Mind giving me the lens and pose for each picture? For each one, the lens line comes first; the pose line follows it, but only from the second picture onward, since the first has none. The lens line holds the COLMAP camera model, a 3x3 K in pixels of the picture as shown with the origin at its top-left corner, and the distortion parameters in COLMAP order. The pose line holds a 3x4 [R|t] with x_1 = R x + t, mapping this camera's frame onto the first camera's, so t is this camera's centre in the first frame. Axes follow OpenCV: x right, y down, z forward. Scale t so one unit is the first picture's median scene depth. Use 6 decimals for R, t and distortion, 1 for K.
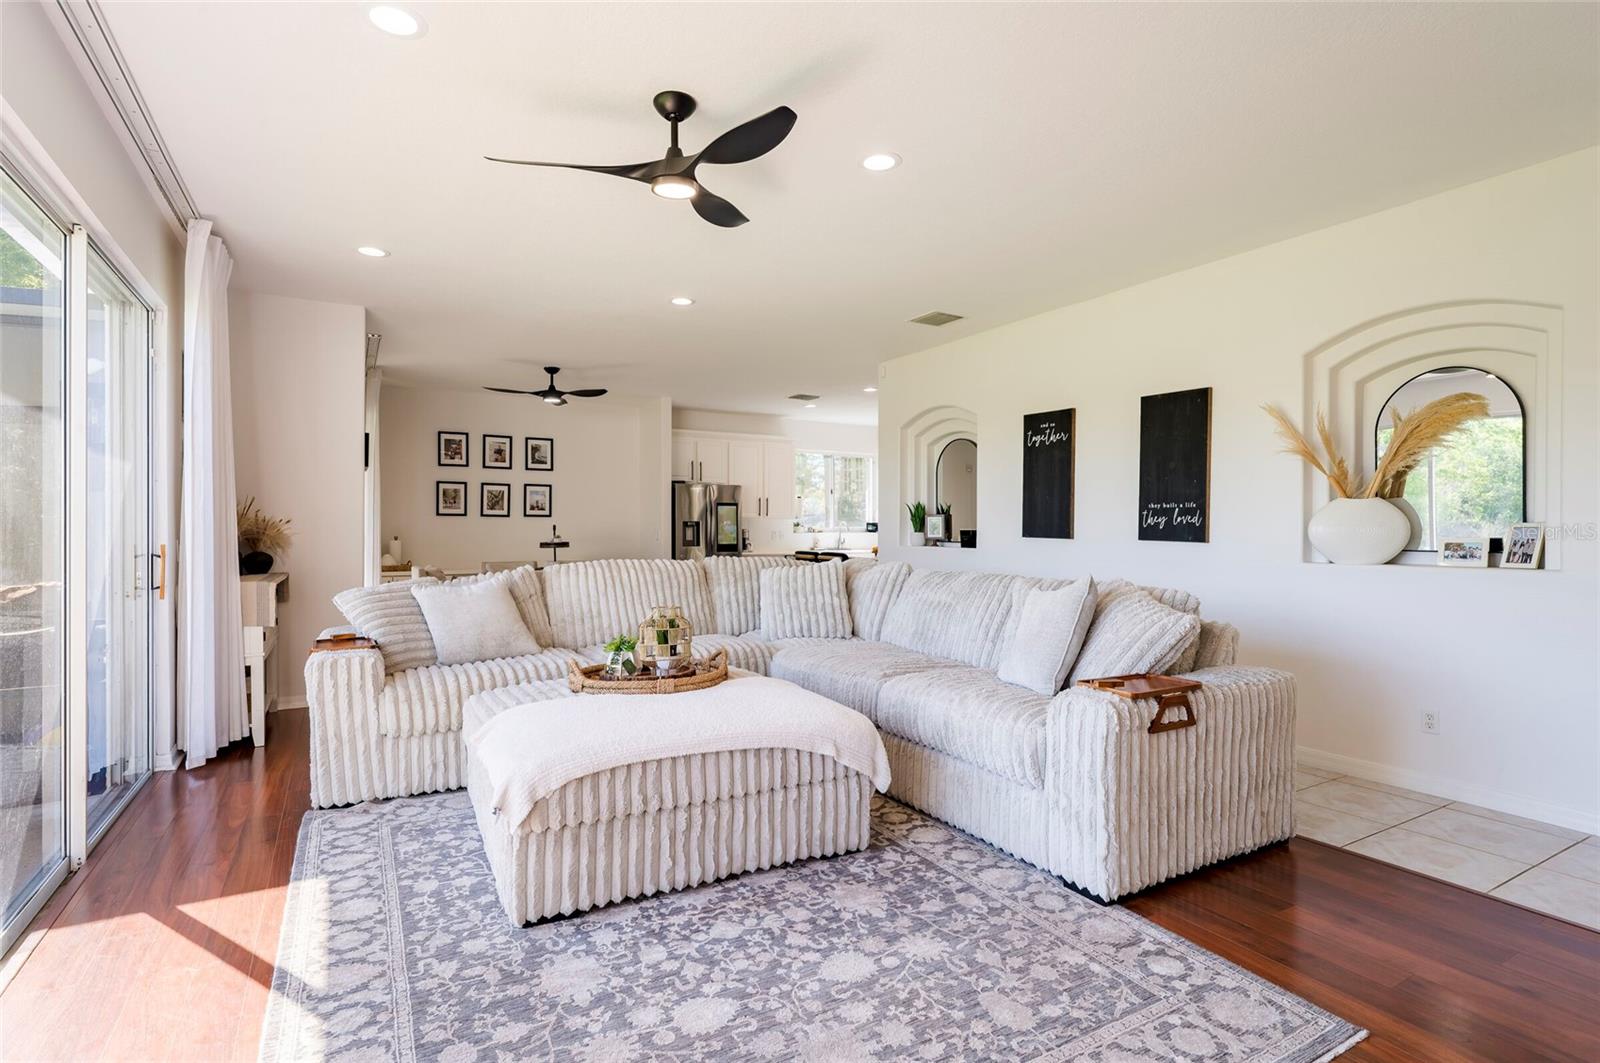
lens RADIAL K [[791.3, 0, 813.0], [0, 791.3, 529.8], [0, 0, 1]] dist [-0.000023, 0.000334]
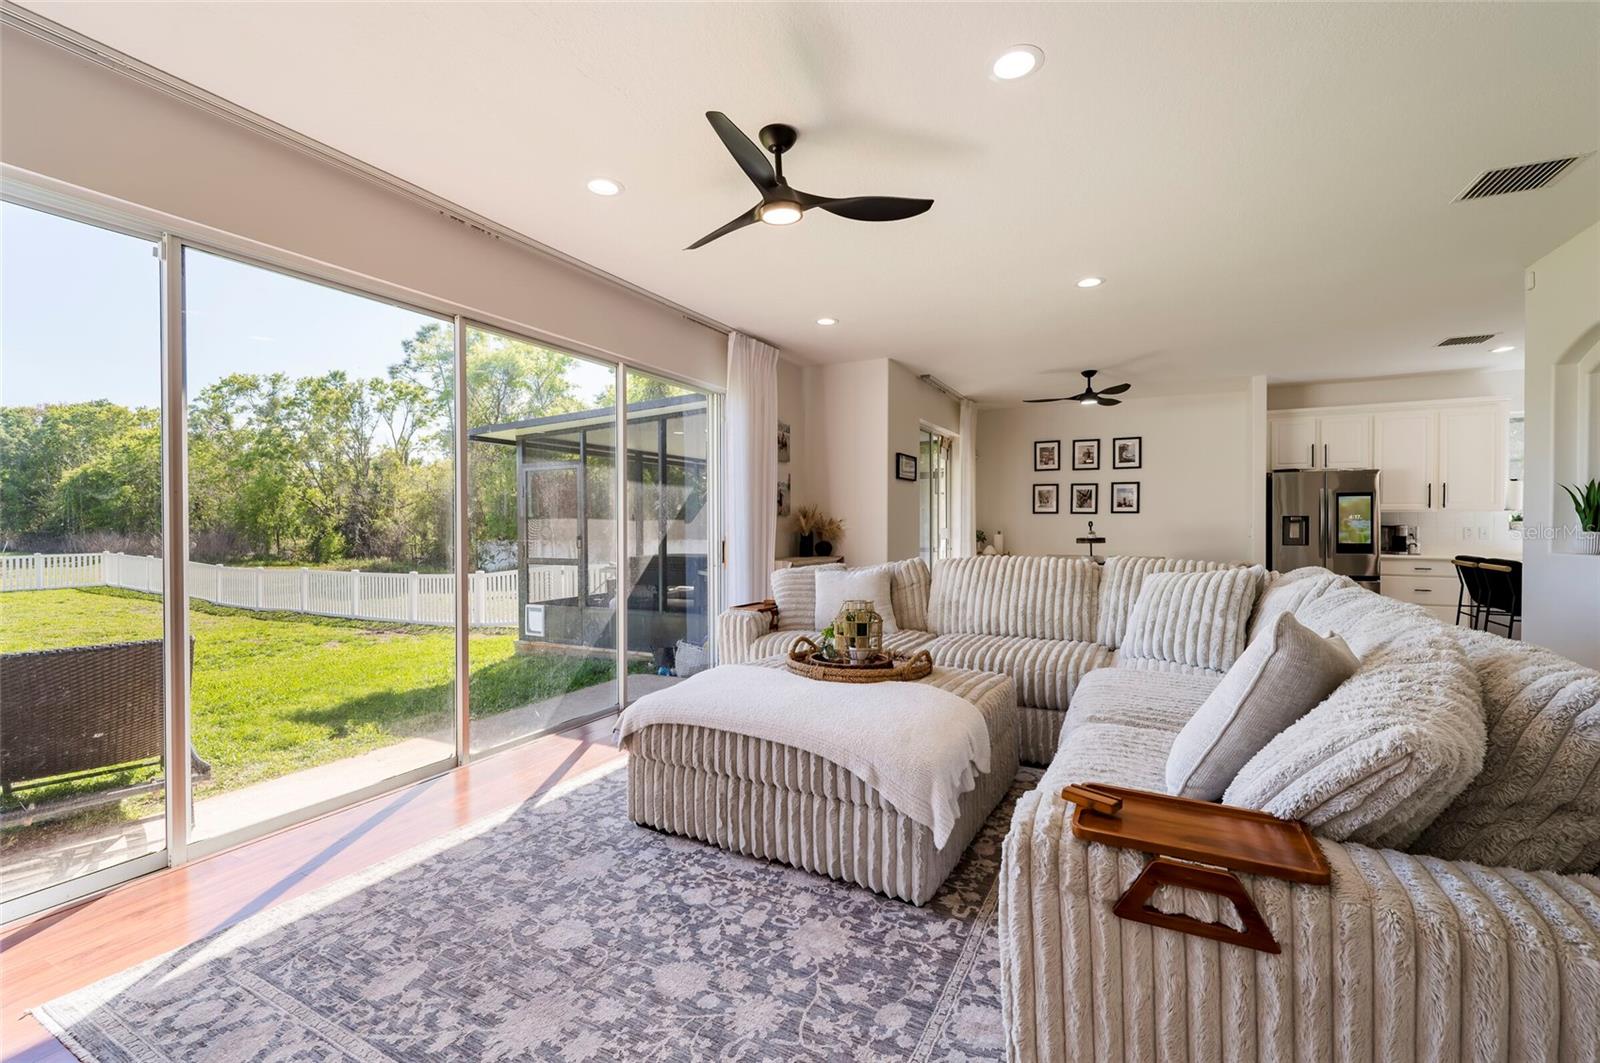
lens RADIAL K [[686.2, 0, 799.8], [0, 686.2, 530.1], [0, 0, 1]] dist [0.001644, -0.000021]
pose [[0.528666, 0.007382, -0.848798, 0.394259], [-0.000540, 0.999965, 0.008361, -0.003359], [0.848830, -0.003962, 0.528652, 0.320760]]
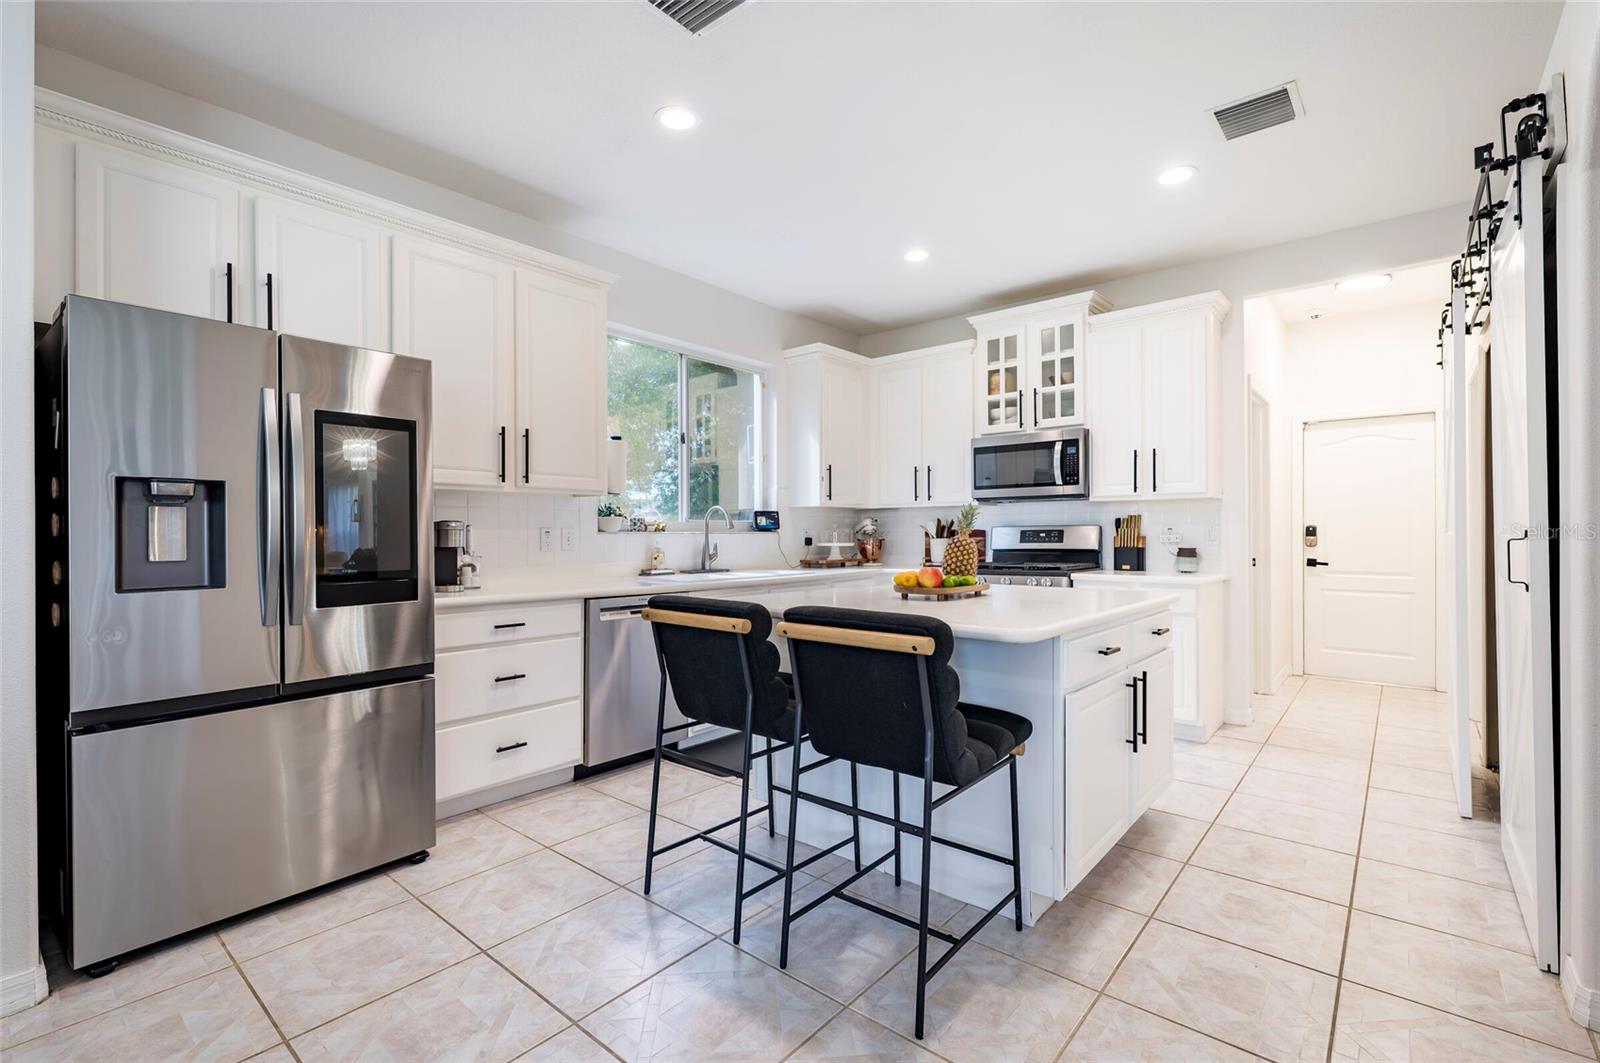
lens RADIAL K [[702.1, 0, 806.6], [0, 702.1, 531.0], [0, 0, 1]] dist [-0.002499, -0.000933]
pose [[0.943121, -0.004877, 0.332414, -0.103046], [0.007142, 0.999959, -0.005591, 0.013558], [-0.332373, 0.007647, 0.943117, 1.547912]]
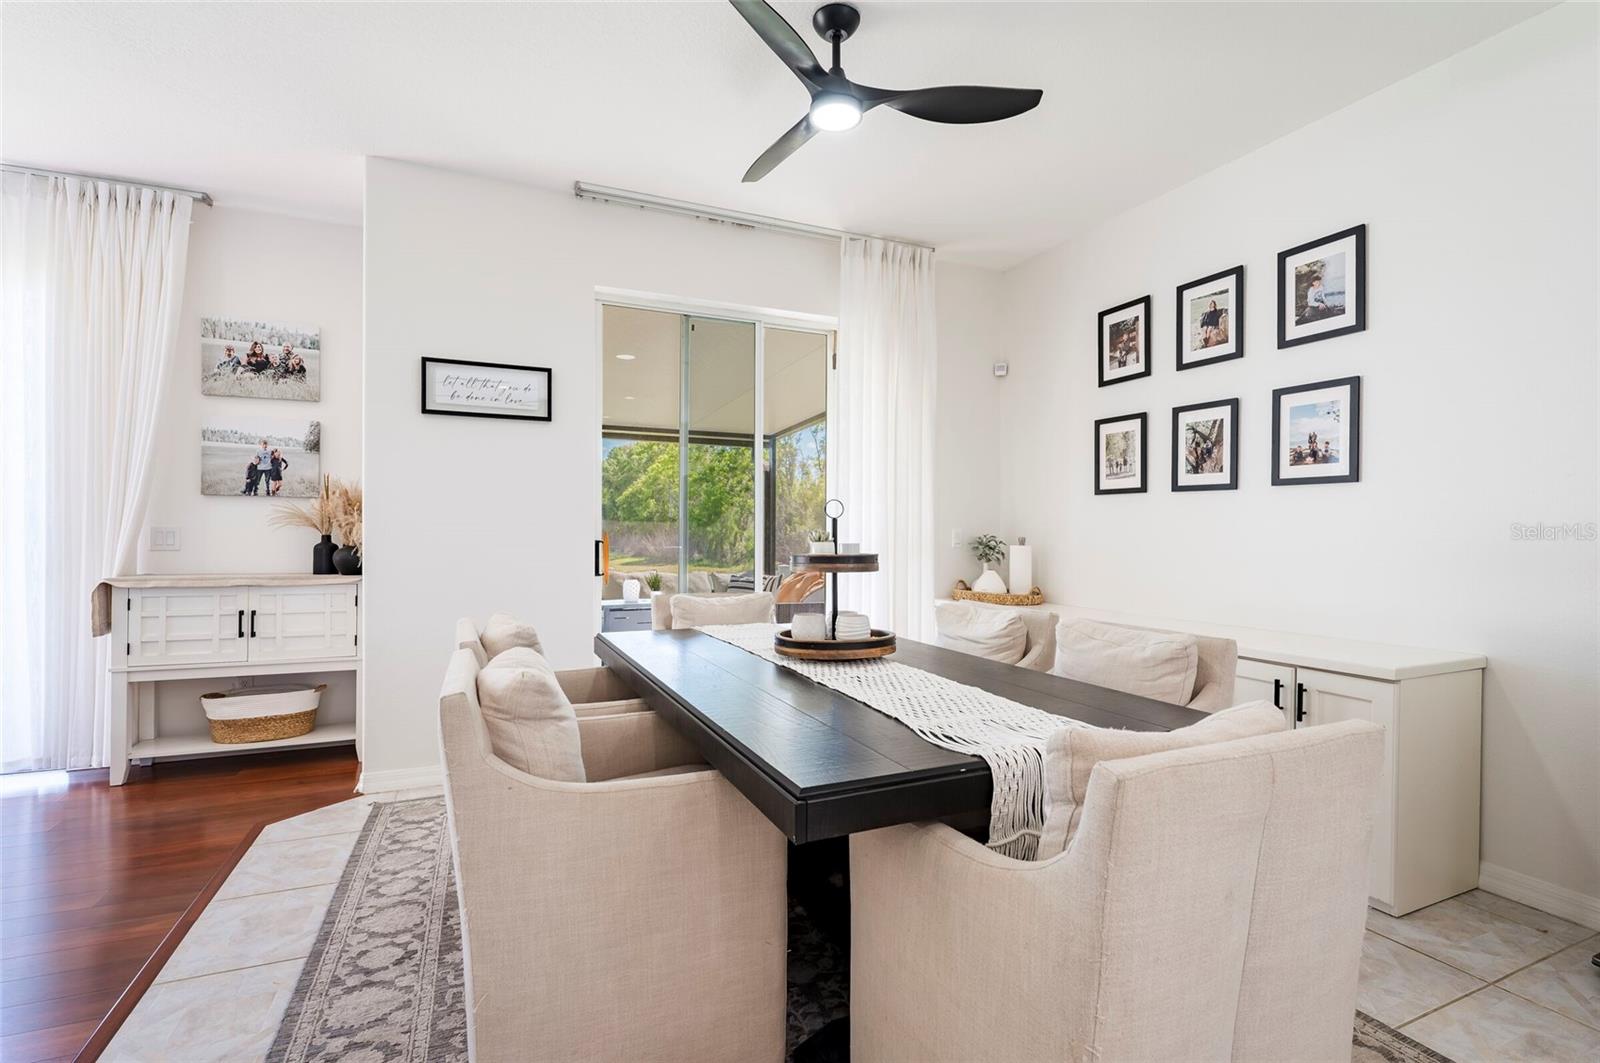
lens RADIAL K [[735.5, 0, 800.6], [0, 735.5, 530.1], [0, 0, 1]] dist [-0.005743, -0.000328]
pose [[-0.123471, -0.004228, -0.992339, -0.049023], [-0.010367, 0.999942, -0.002970, 0.011344], [0.992294, 0.009920, -0.123508, 1.687092]]
